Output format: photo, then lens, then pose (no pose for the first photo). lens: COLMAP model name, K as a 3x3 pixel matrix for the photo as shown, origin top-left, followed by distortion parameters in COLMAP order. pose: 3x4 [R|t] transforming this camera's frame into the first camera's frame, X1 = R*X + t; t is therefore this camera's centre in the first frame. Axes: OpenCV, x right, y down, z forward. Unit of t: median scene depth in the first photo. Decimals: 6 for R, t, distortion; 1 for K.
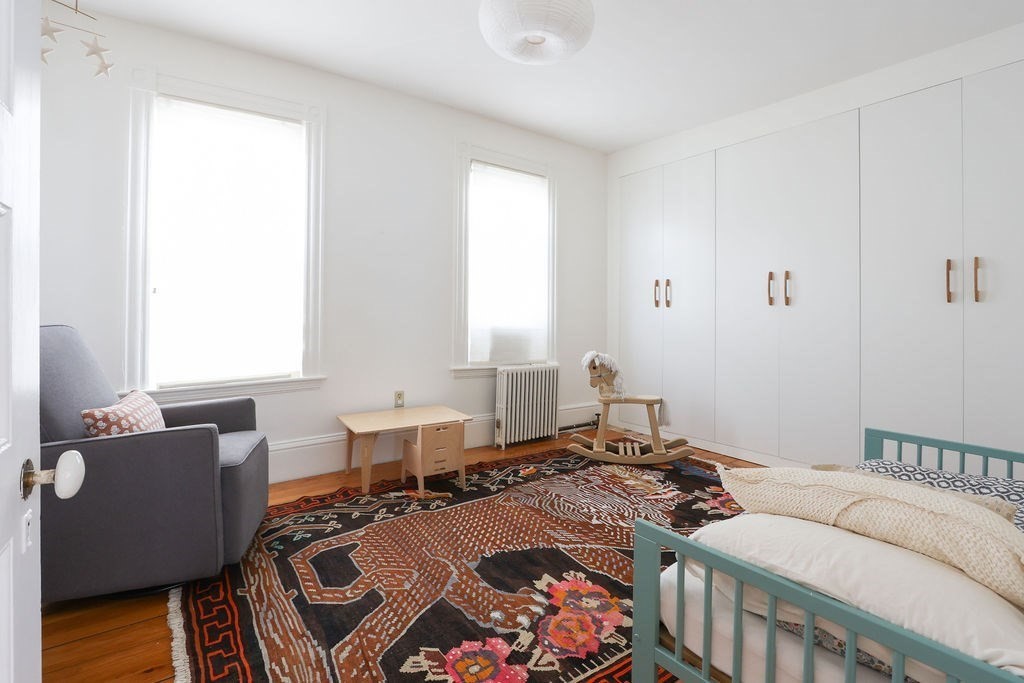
lens RADIAL K [[505.9, 0, 510.2], [0, 505.9, 313.5], [0, 0, 1]] dist [-0.002252, -0.000478]
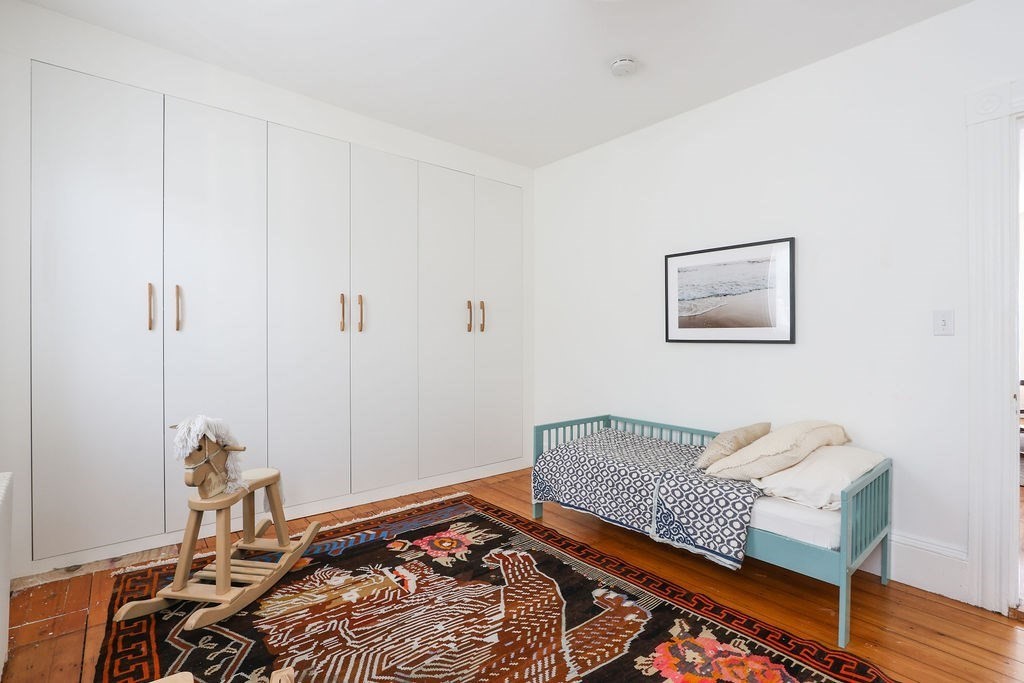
lens RADIAL K [[483.3, 0, 513.5], [0, 483.3, 337.5], [0, 0, 1]] dist [-0.018439, 0.000182]
pose [[-0.096006, -0.004771, 0.995369, -0.469583], [-0.004316, 0.999981, 0.004377, -0.012216], [-0.995371, -0.003876, -0.096025, 0.971876]]
